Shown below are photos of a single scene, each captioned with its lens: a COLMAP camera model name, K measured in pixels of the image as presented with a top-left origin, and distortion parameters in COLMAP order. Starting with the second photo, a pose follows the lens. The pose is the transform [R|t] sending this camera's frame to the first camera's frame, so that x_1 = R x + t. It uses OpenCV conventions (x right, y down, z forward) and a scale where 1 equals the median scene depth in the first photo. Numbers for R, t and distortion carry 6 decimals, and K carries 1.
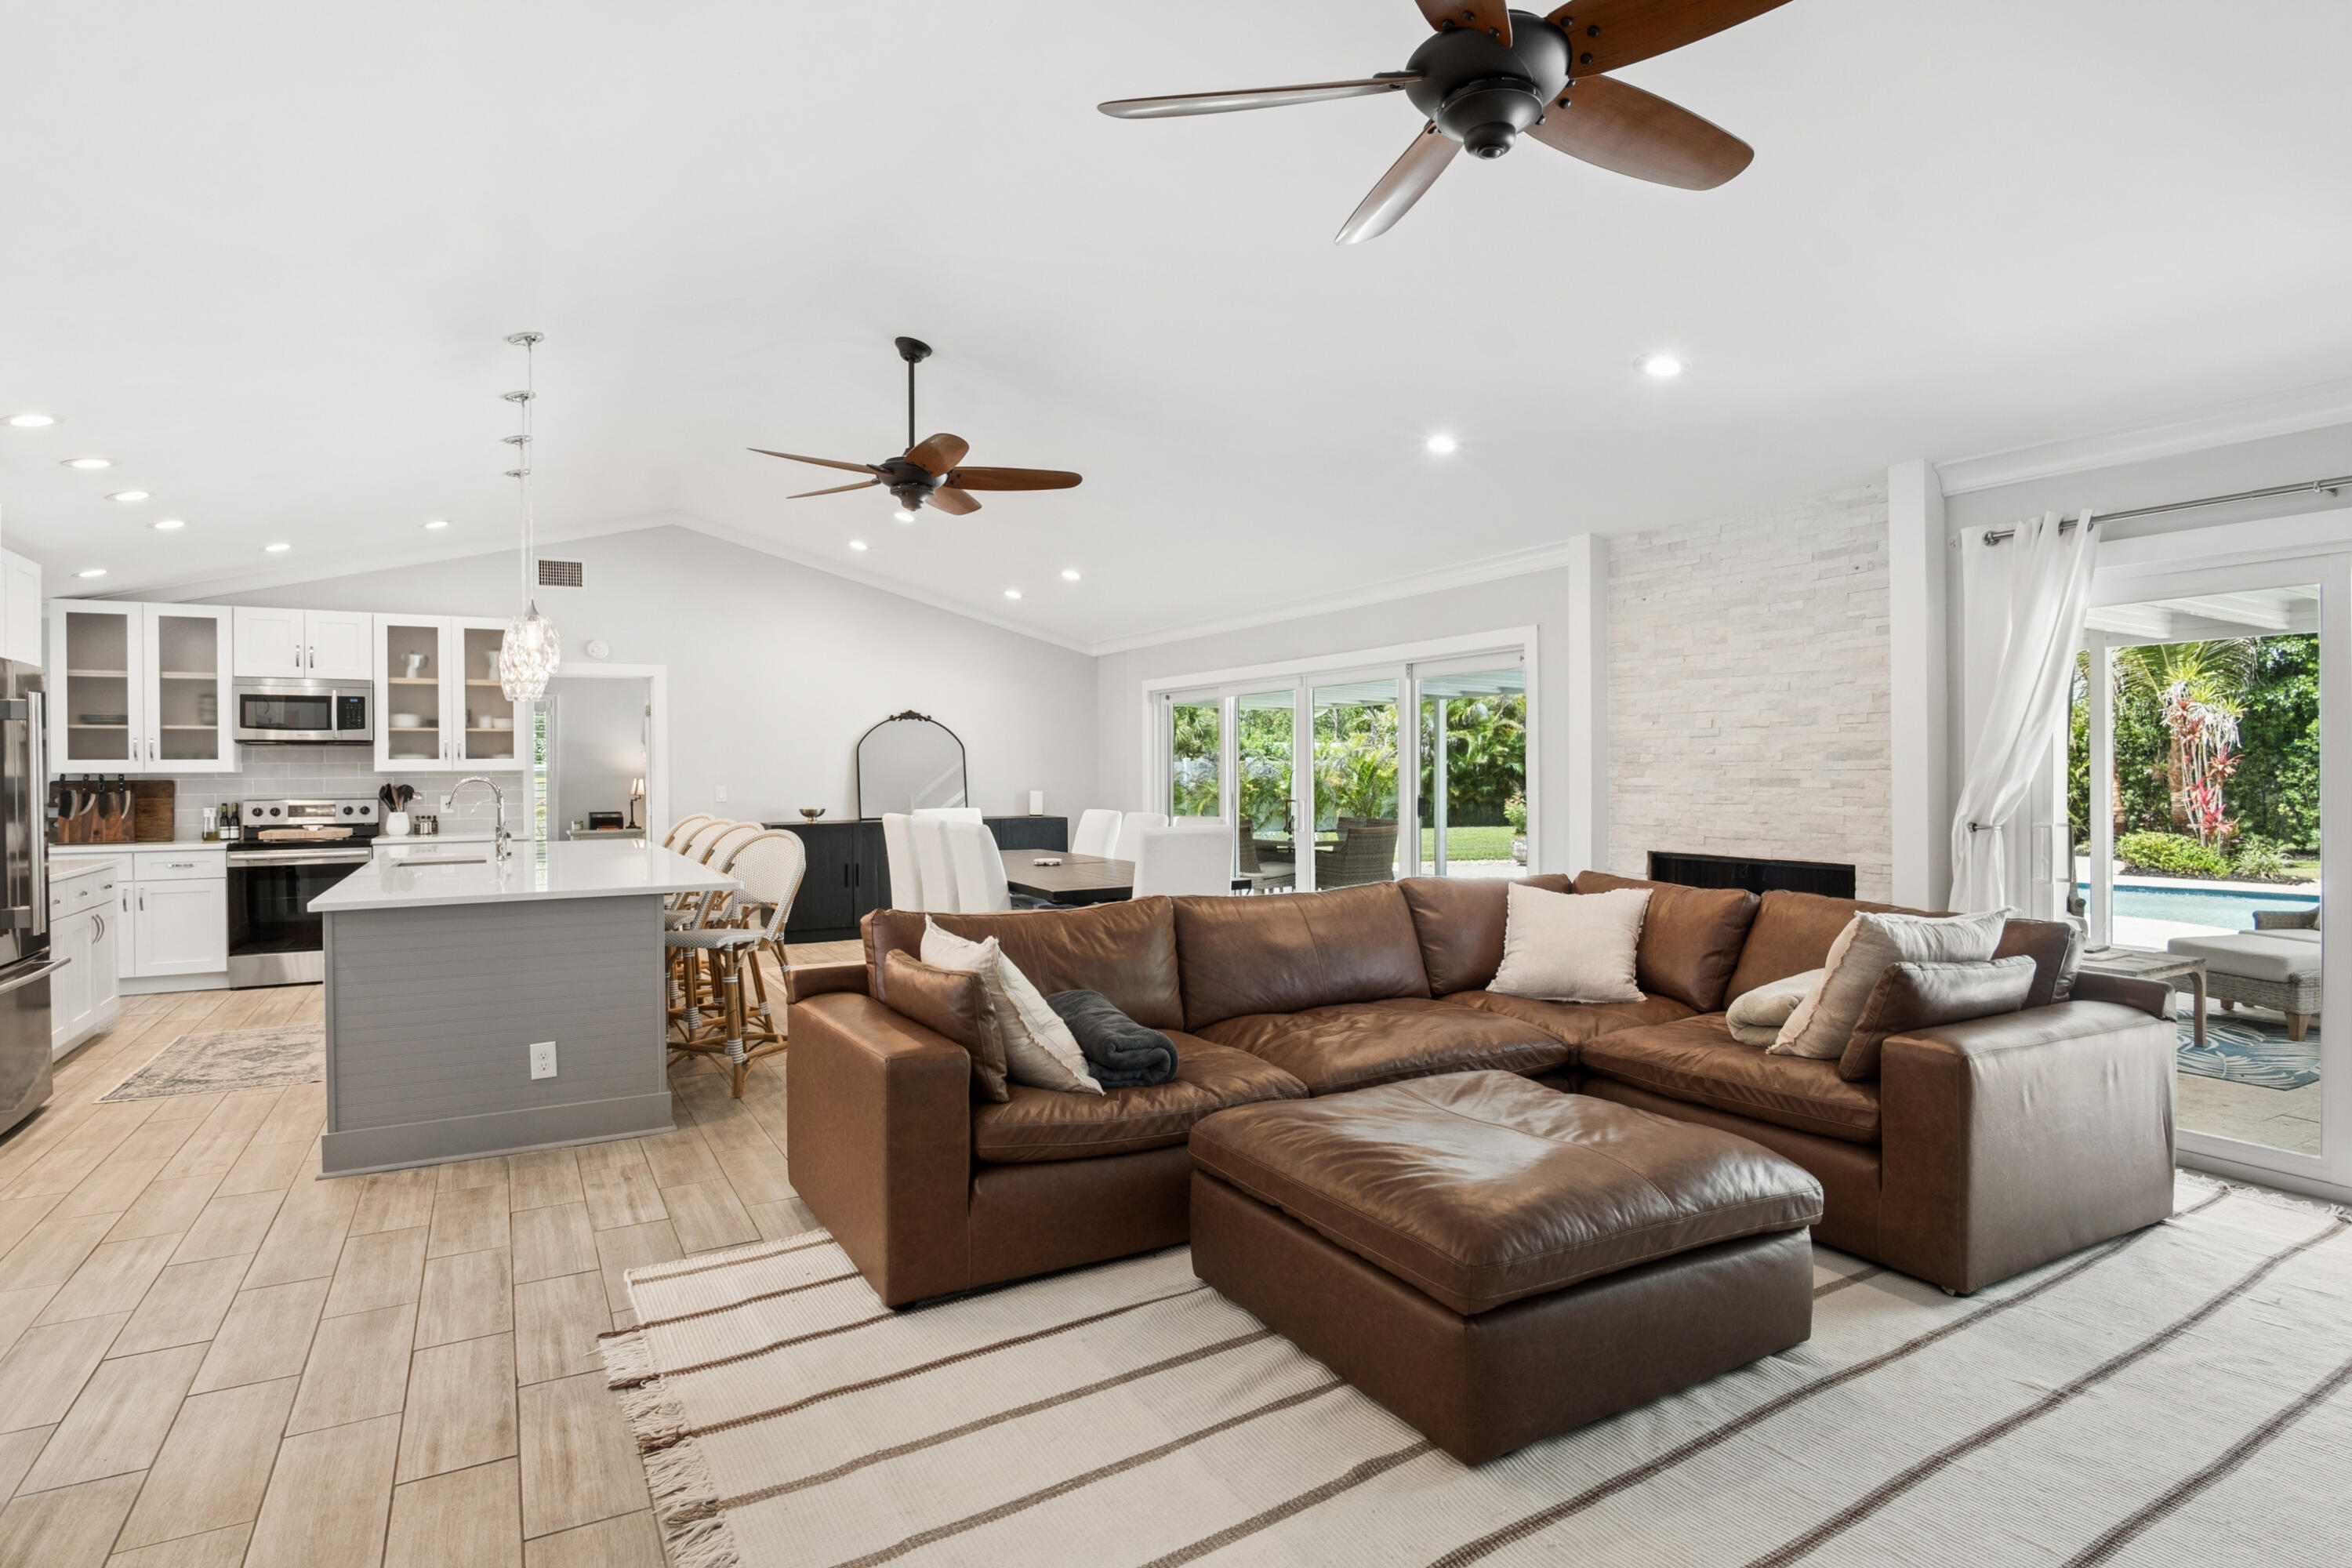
lens RADIAL K [[1255.6, 0, 1166.3], [0, 1255.6, 769.3], [0, 0, 1]] dist [0.000280, -0.001646]
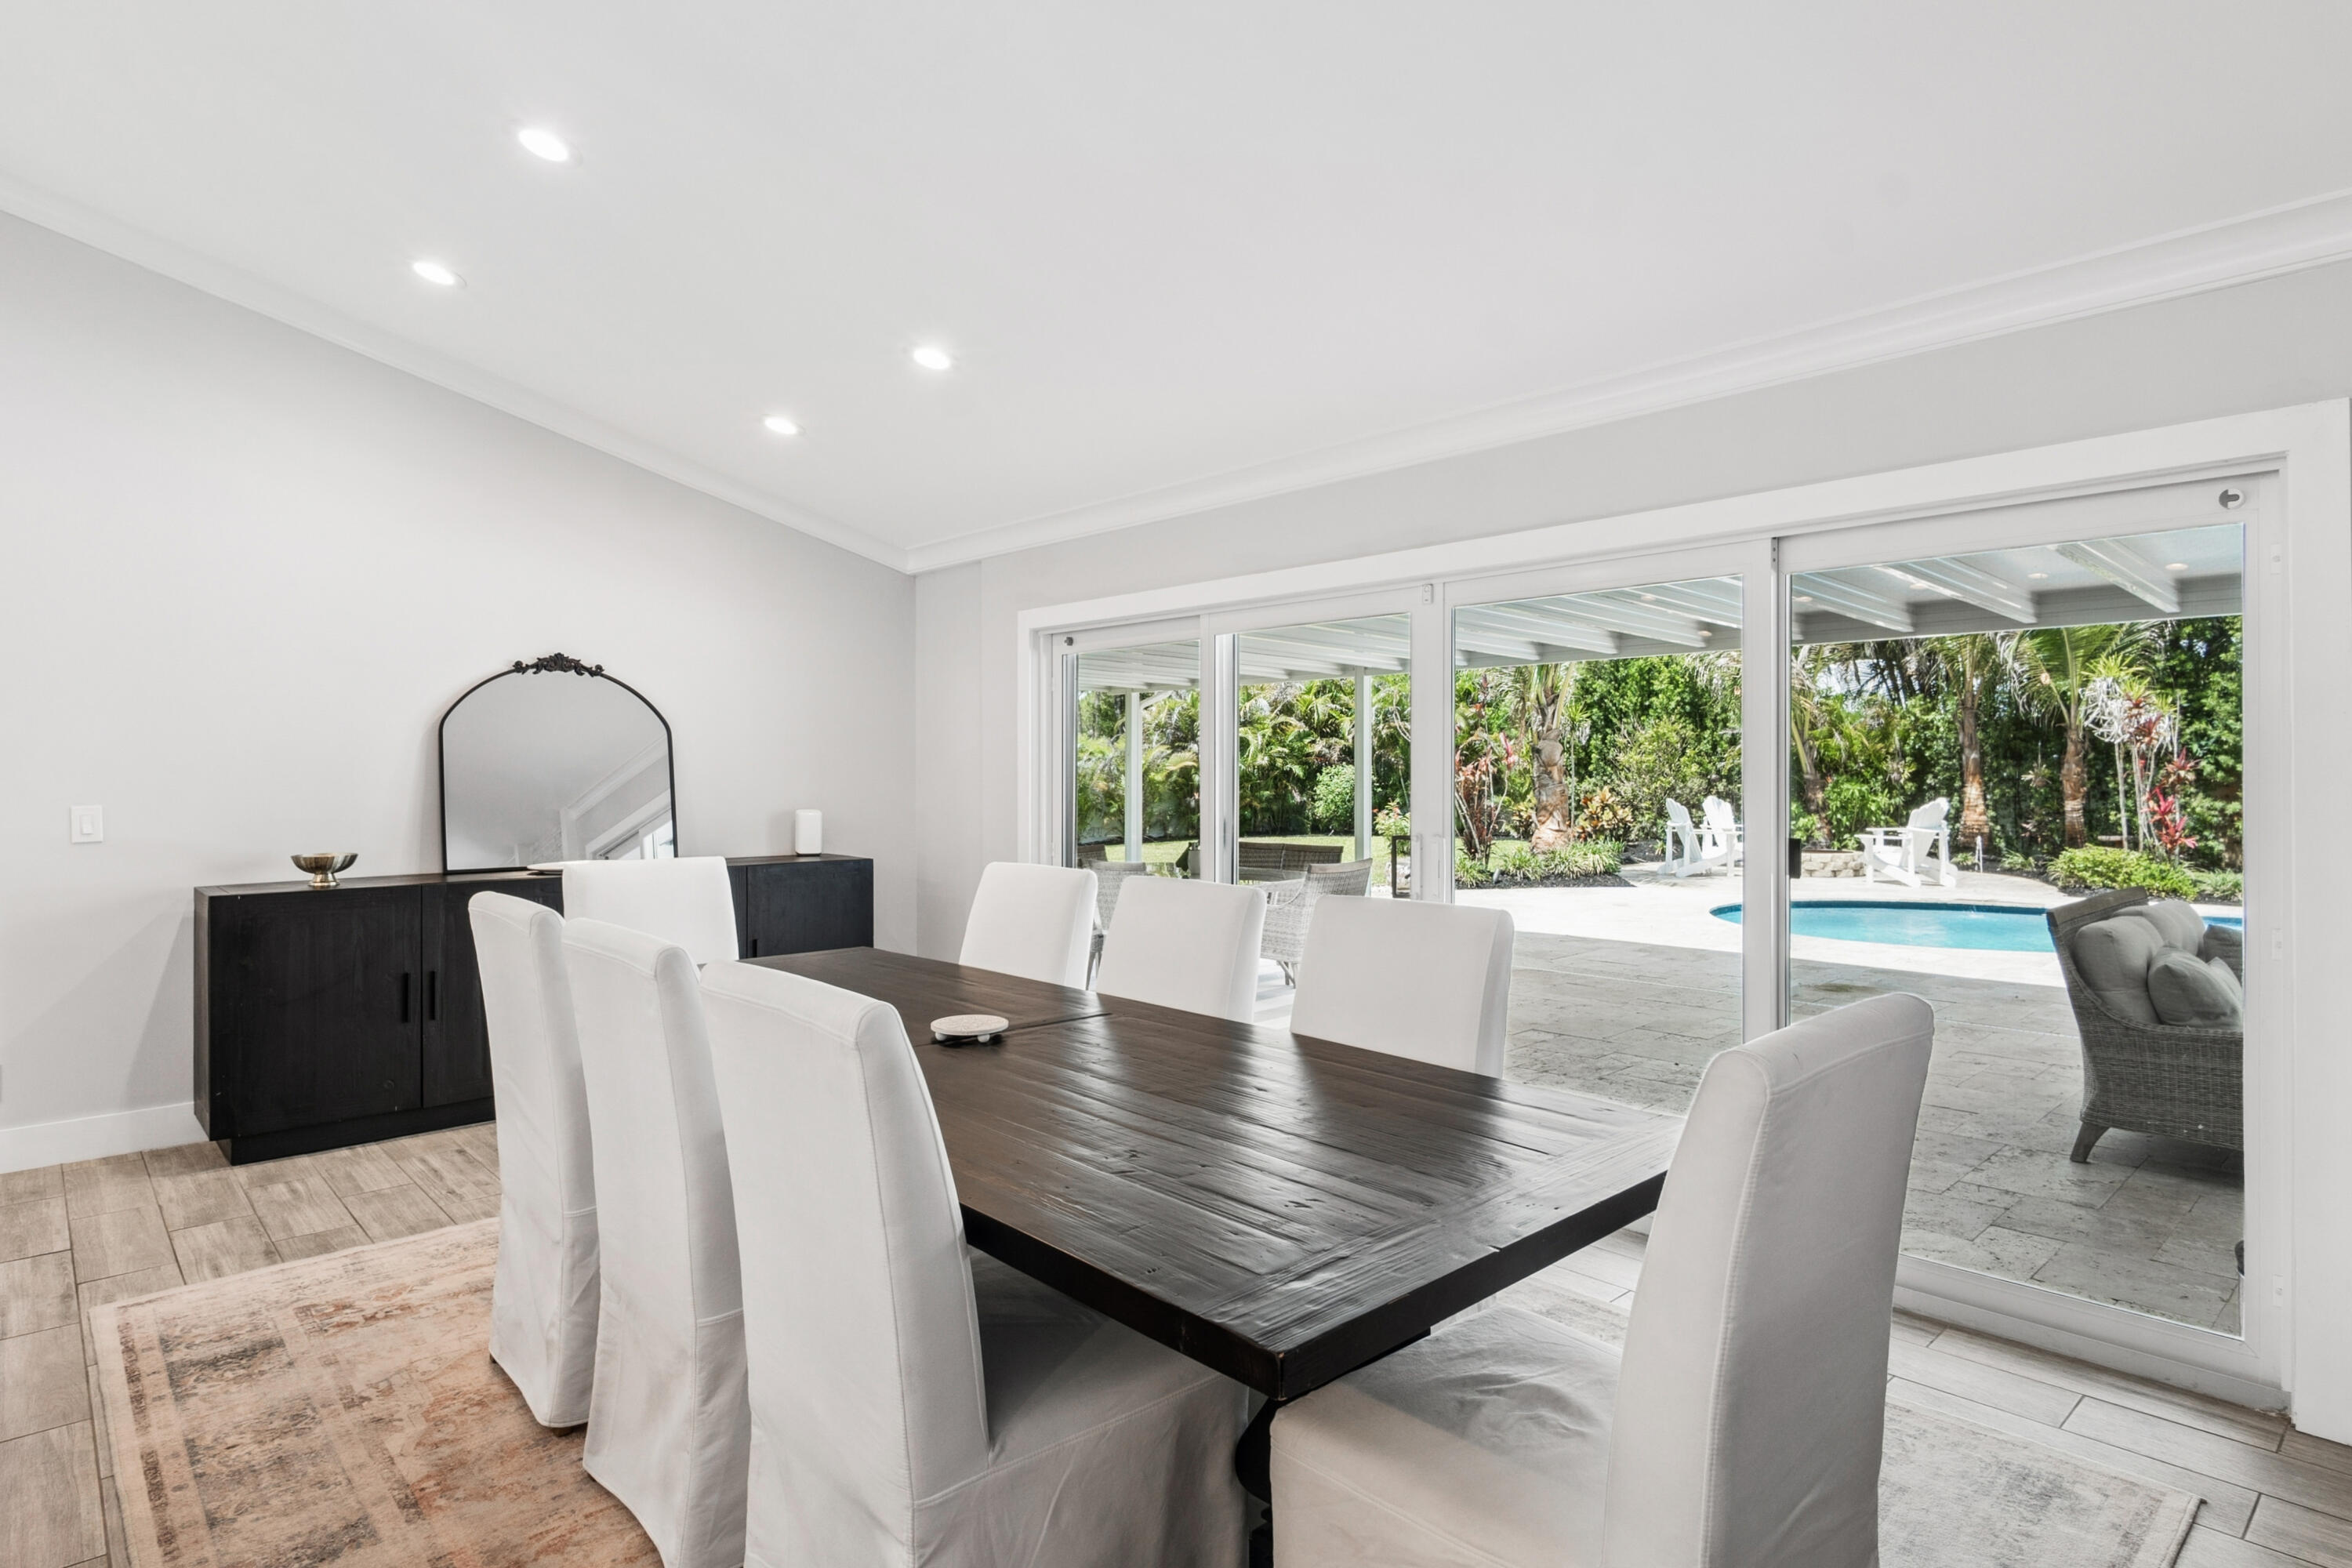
lens RADIAL K [[1255.6, 0, 1195.9], [0, 1255.6, 767.8], [0, 0, 1]] dist [0.000280, -0.001646]
pose [[0.965070, 0.003997, 0.261963, -0.115631], [-0.003302, 0.999990, -0.003095, 0.000273], [-0.261972, 0.002121, 0.965073, 0.579143]]
